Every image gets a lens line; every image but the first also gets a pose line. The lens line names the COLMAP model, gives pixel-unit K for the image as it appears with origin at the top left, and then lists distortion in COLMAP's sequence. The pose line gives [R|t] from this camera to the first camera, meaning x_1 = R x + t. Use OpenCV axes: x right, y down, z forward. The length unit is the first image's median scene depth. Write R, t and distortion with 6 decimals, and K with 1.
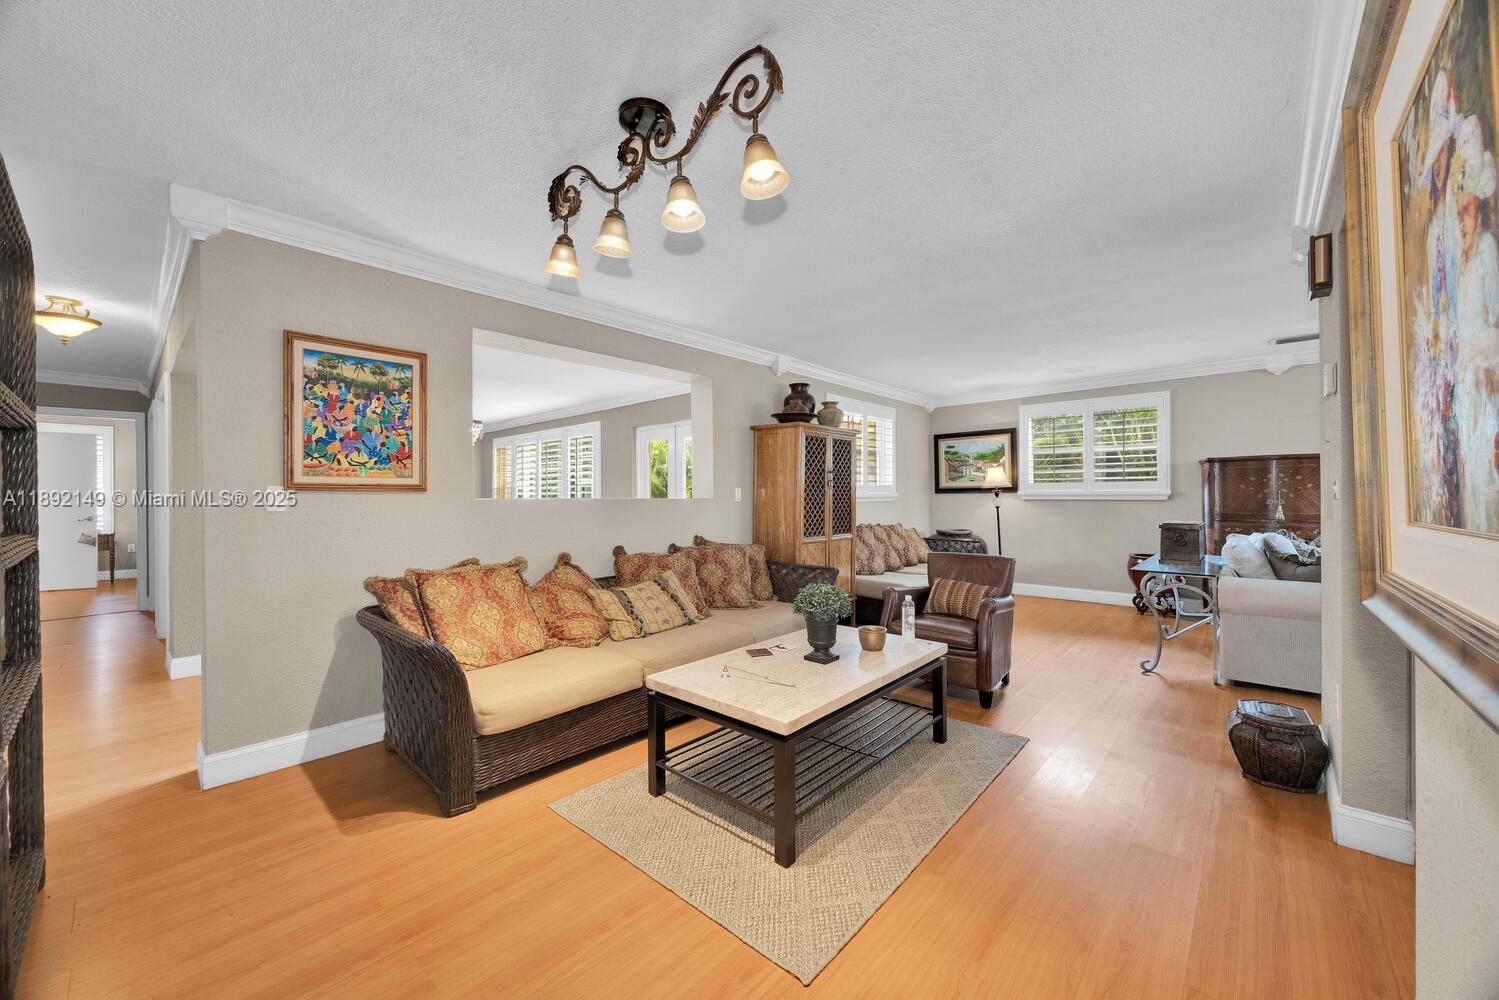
lens RADIAL K [[568.4, 0, 756.1], [0, 568.4, 493.4], [0, 0, 1]] dist [0.000354, -0.000061]
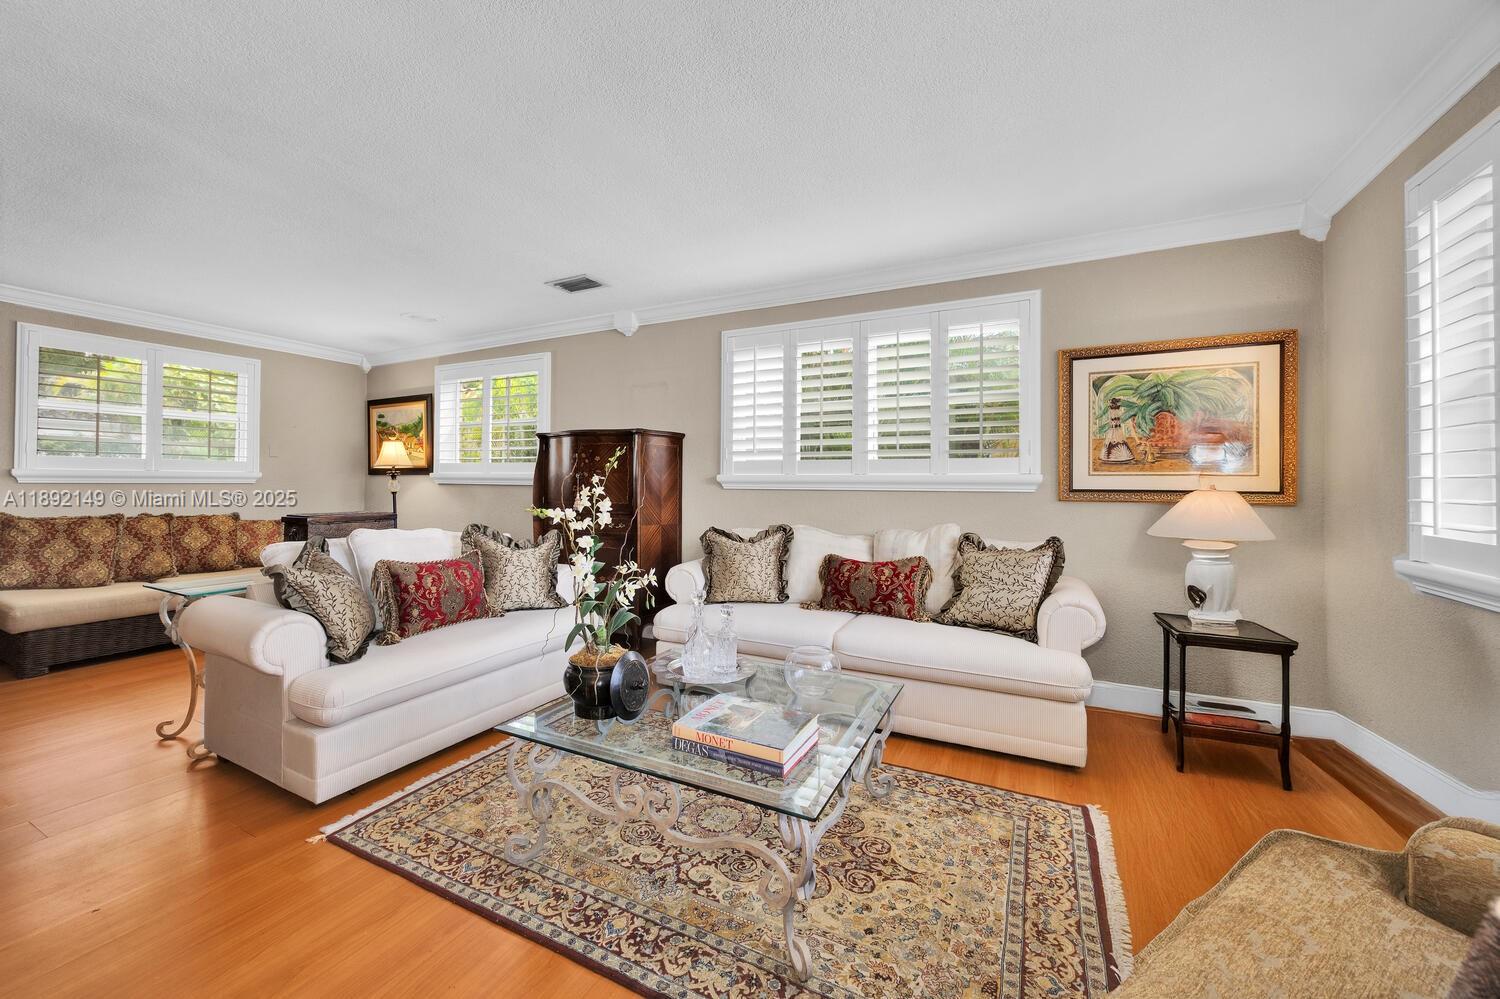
lens RADIAL K [[580.6, 0, 726.2], [0, 580.6, 472.8], [0, 0, 1]] dist [-0.003060, -0.000020]
pose [[0.971319, 0.015249, 0.237291, 0.935794], [-0.013574, 0.999870, -0.008693, -0.002745], [-0.237392, 0.005223, 0.971400, 0.143139]]
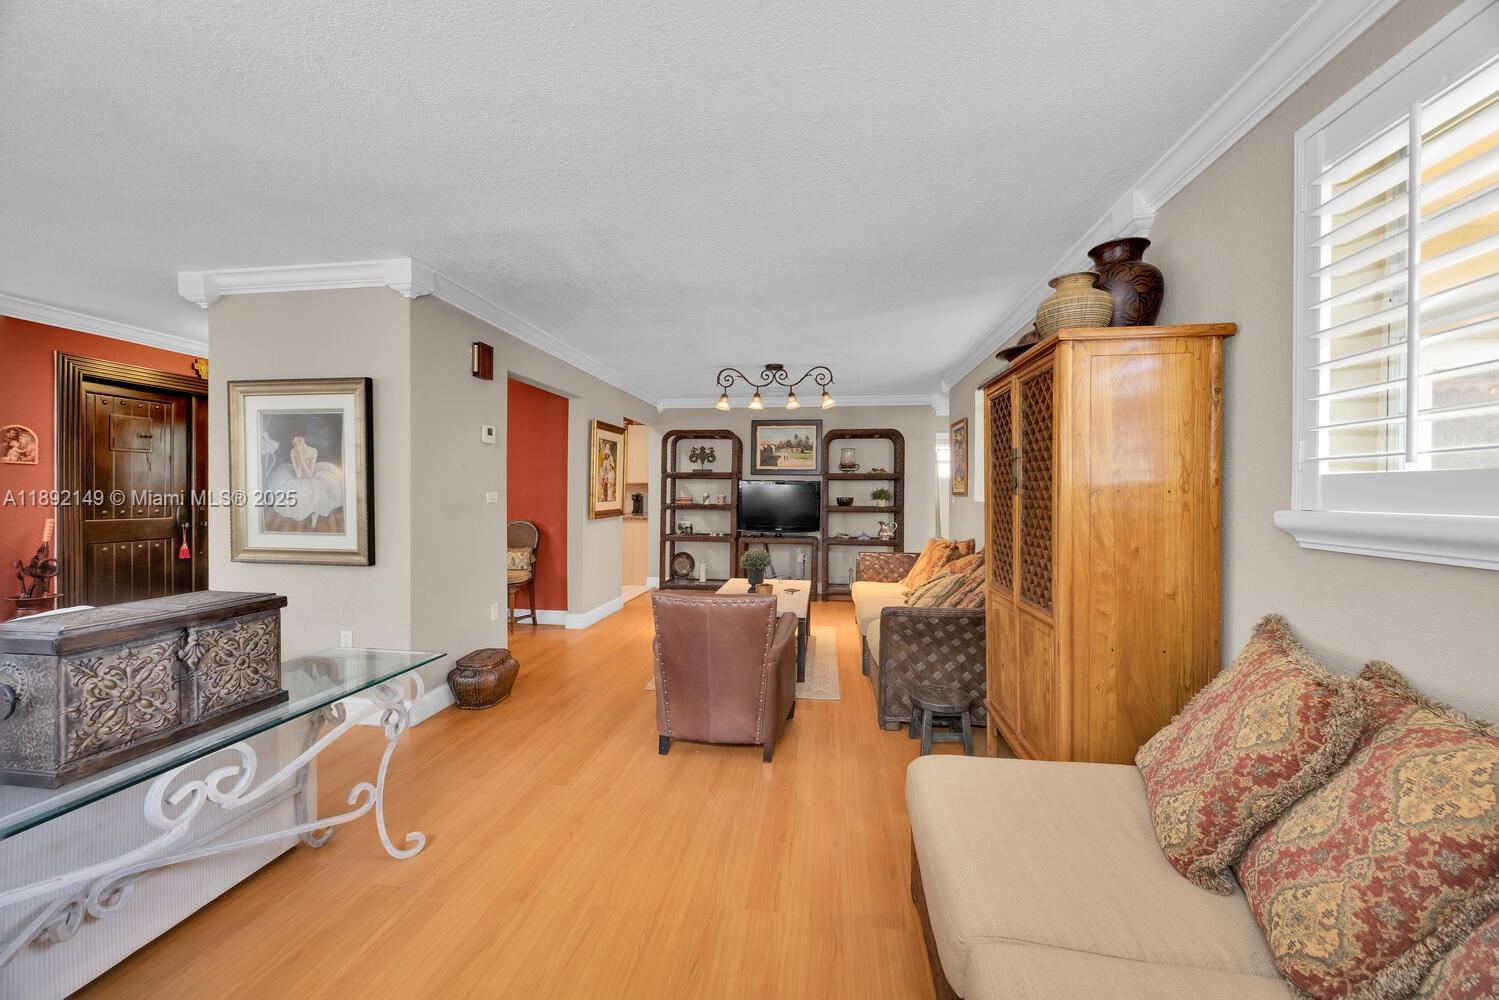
lens RADIAL K [[568.2, 0, 748.6], [0, 568.2, 498.5], [0, 0, 1]] dist [0.000337, -0.000268]
pose [[-0.832813, 0.007592, -0.553502, 0.577542], [0.001996, 0.999941, 0.010711, -0.009593], [0.553551, 0.007815, -0.832779, 1.280453]]
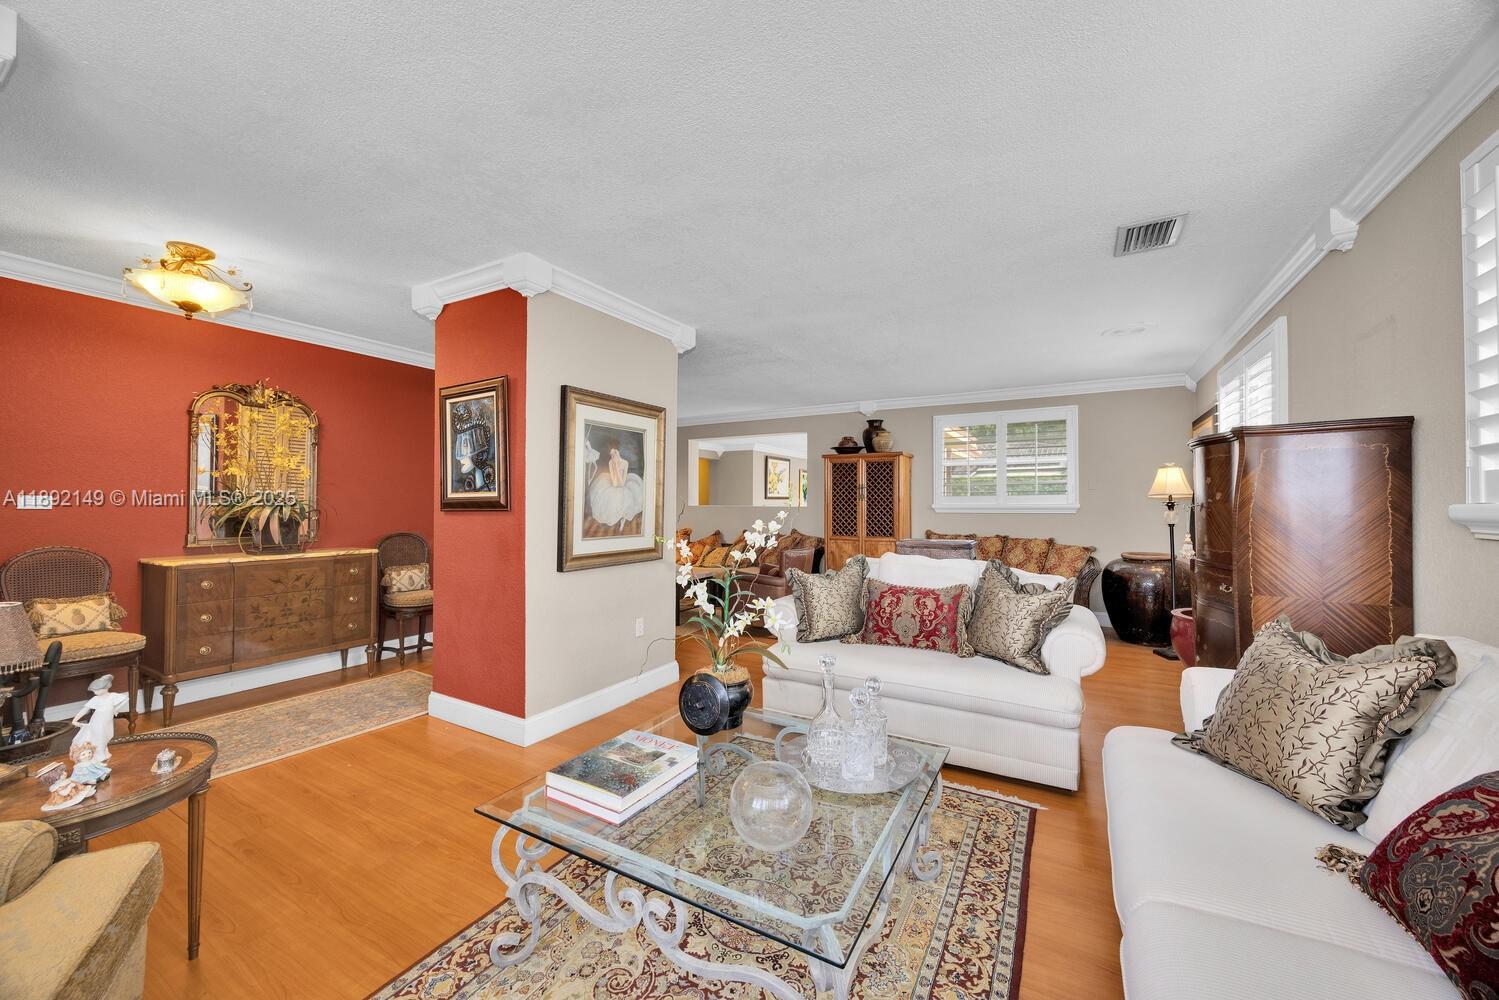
lens RADIAL K [[568.2, 0, 748.6], [0, 568.2, 498.5], [0, 0, 1]] dist [0.000337, -0.000268]
pose [[0.207896, -0.001768, -0.978149, 1.368493], [0.000670, 0.999998, -0.001665, -0.011039], [0.978151, -0.000309, 0.207897, 0.478959]]
